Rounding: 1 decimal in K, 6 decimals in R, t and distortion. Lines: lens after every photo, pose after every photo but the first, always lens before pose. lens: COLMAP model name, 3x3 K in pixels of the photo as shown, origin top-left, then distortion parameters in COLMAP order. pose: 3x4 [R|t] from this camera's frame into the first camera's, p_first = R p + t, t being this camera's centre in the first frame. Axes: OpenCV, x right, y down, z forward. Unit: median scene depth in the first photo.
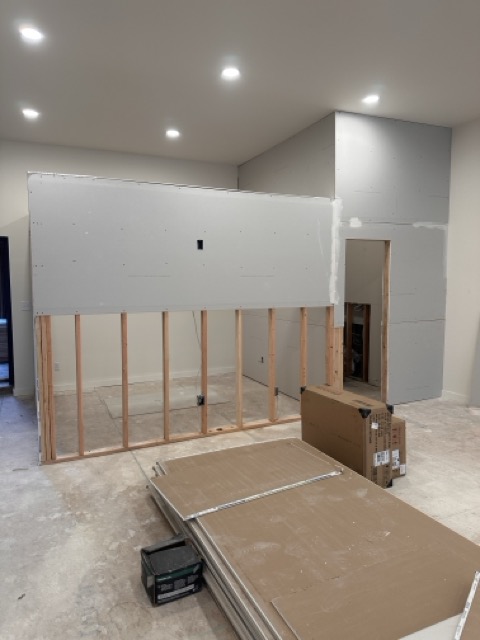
lens RADIAL K [[446.5, 0, 232.5], [0, 446.5, 315.6], [0, 0, 1]] dist [0.073296, -0.084045]
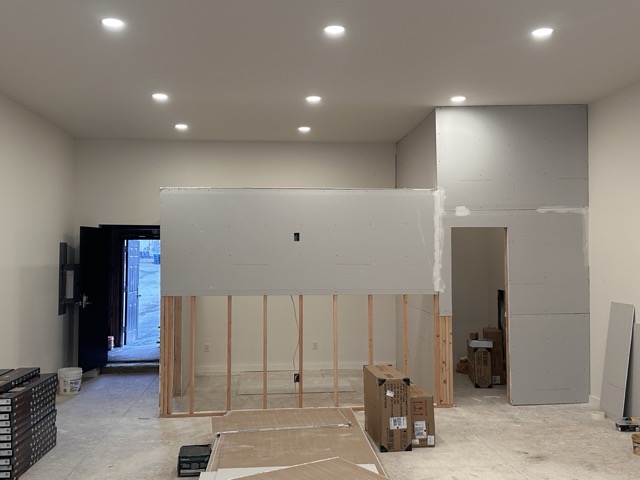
lens RADIAL K [[700.2, 0, 321.7], [0, 700.2, 229.3], [0, 0, 1]] dist [0.085932, 0.000000]
pose [[0.942347, -0.009661, -0.334497, 0.529725], [-0.027808, 0.993865, -0.107047, 0.010173], [0.333479, 0.110177, 0.936297, -0.592117]]
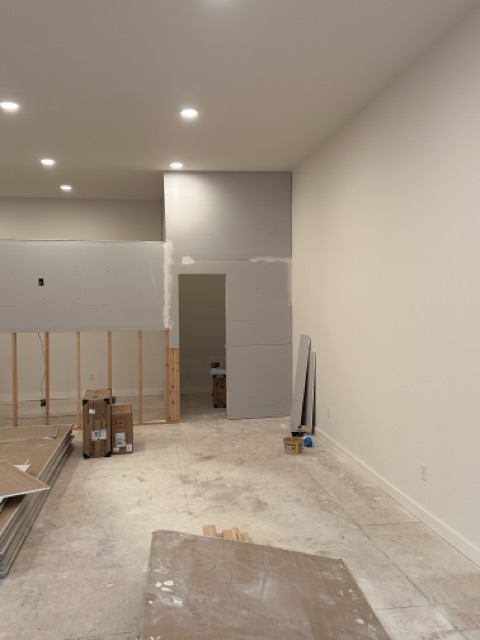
lens RADIAL K [[633.6, 0, 243.8], [0, 633.6, 308.0], [0, 0, 1]] dist [0.100708, 0.000000]
pose [[0.964184, -0.000610, -0.265232, 0.911163], [-0.016194, 0.997996, -0.061163, 0.020644], [0.264738, 0.063268, 0.962243, -0.598463]]
